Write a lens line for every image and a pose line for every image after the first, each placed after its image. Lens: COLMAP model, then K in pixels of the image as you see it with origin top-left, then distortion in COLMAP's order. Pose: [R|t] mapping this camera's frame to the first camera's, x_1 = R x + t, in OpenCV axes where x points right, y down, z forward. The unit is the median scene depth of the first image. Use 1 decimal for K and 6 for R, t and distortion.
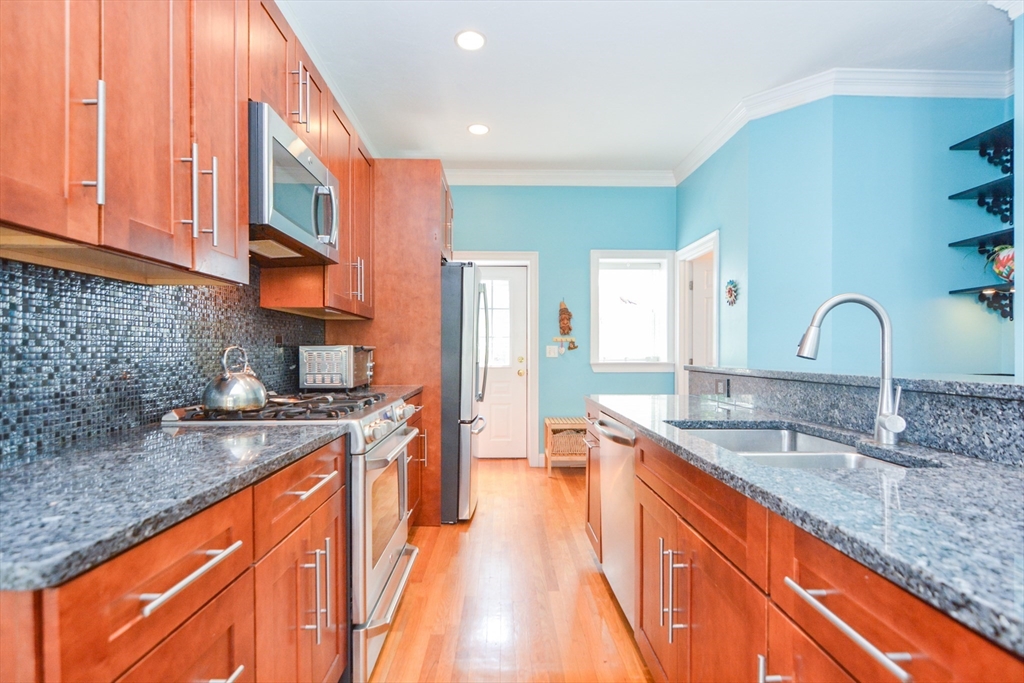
lens RADIAL K [[492.6, 0, 511.1], [0, 492.6, 355.2], [0, 0, 1]] dist [0.015918, -0.009778]
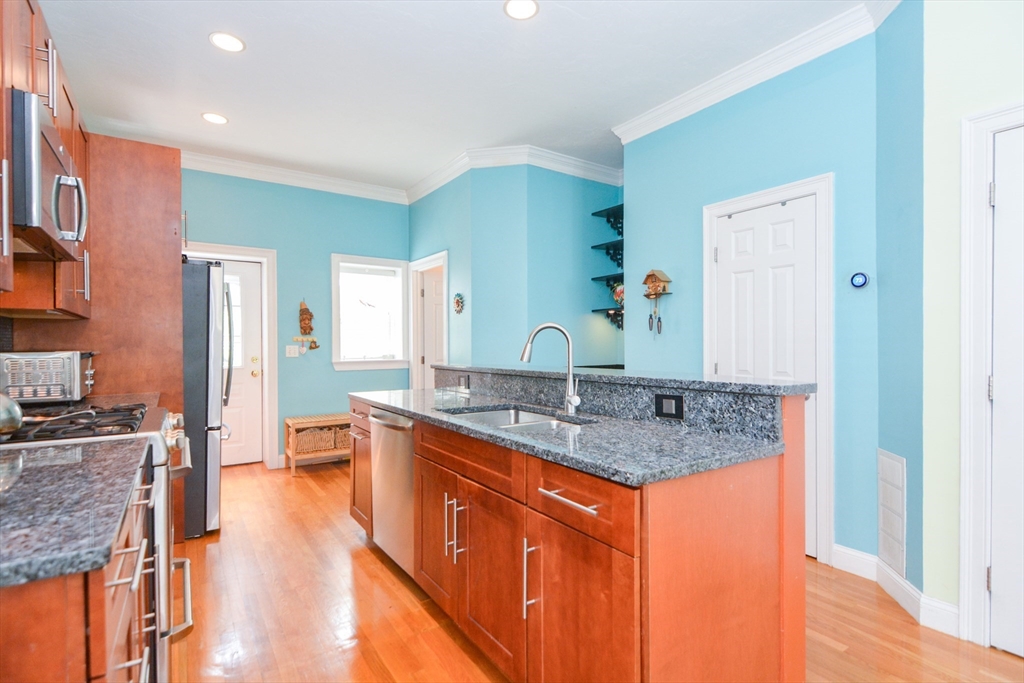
lens RADIAL K [[487.8, 0, 506.8], [0, 487.8, 352.2], [0, 0, 1]] dist [-0.003231, -0.004362]
pose [[0.846461, -0.011646, 0.532324, -0.127522], [0.008427, 0.999929, 0.008477, -0.017683], [-0.532385, -0.002689, 0.846498, -0.116896]]
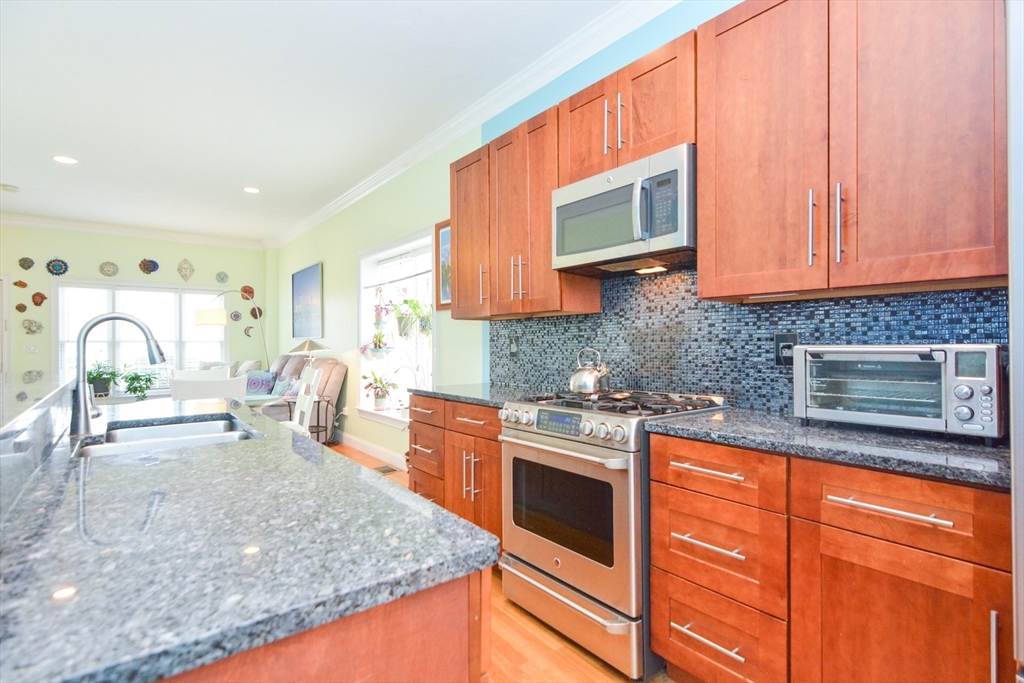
lens RADIAL K [[487.8, 0, 518.2], [0, 487.8, 343.9], [0, 0, 1]] dist [-0.003231, -0.004362]
pose [[-0.791971, 0.005383, -0.610535, 0.281714], [0.002686, 0.999982, 0.005331, -0.023457], [0.610553, 0.002582, -0.791972, 1.171297]]
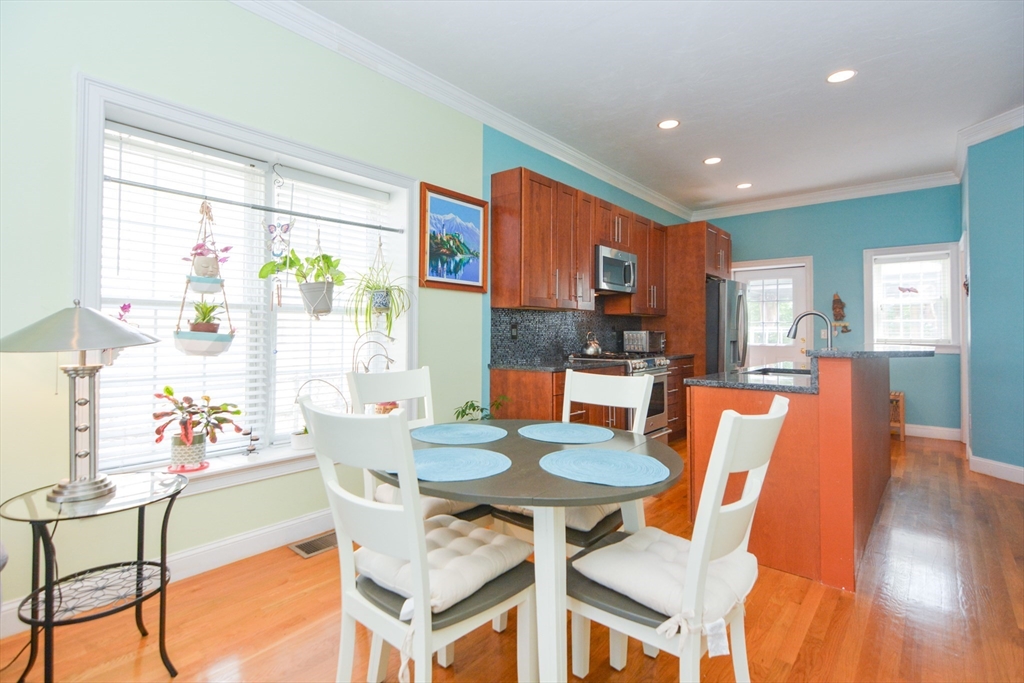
lens RADIAL K [[487.8, 0, 509.5], [0, 487.8, 326.4], [0, 0, 1]] dist [-0.003231, -0.004362]
pose [[0.739978, -0.002063, -0.672628, 0.539654], [-0.009913, 0.999853, -0.013973, -0.004277], [0.672559, 0.017007, 0.739849, -0.760173]]
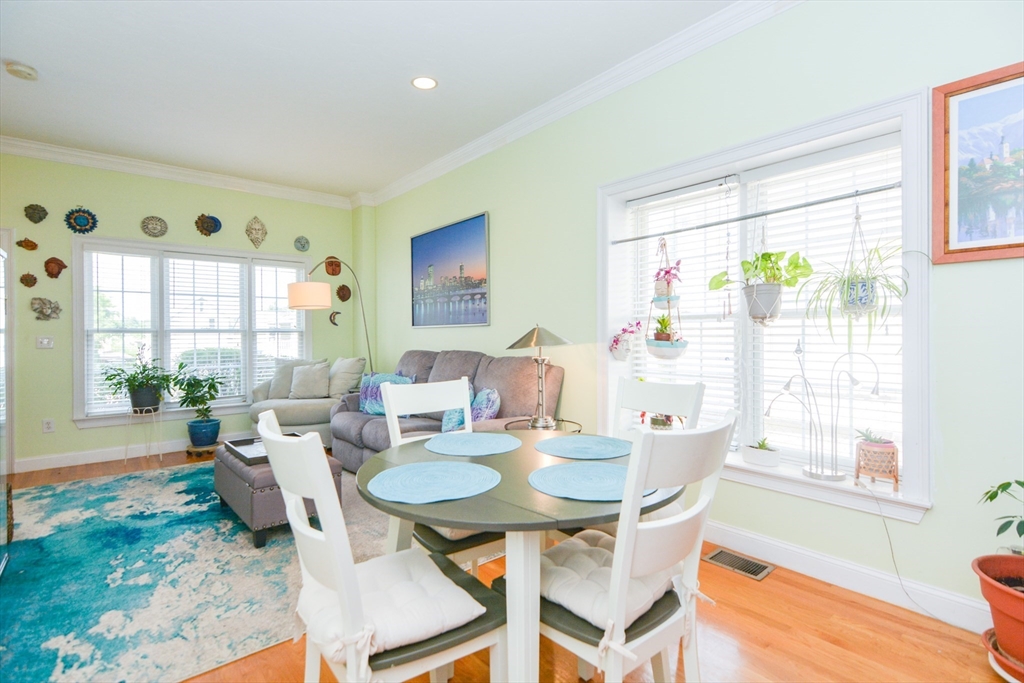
lens RADIAL K [[487.8, 0, 513.6], [0, 487.8, 339.5], [0, 0, 1]] dist [-0.003231, -0.004362]
pose [[-0.776706, 0.010089, -0.629782, 0.513289], [0.003803, 0.999929, 0.011328, -0.014398], [0.629852, 0.006403, -0.776689, 0.100261]]
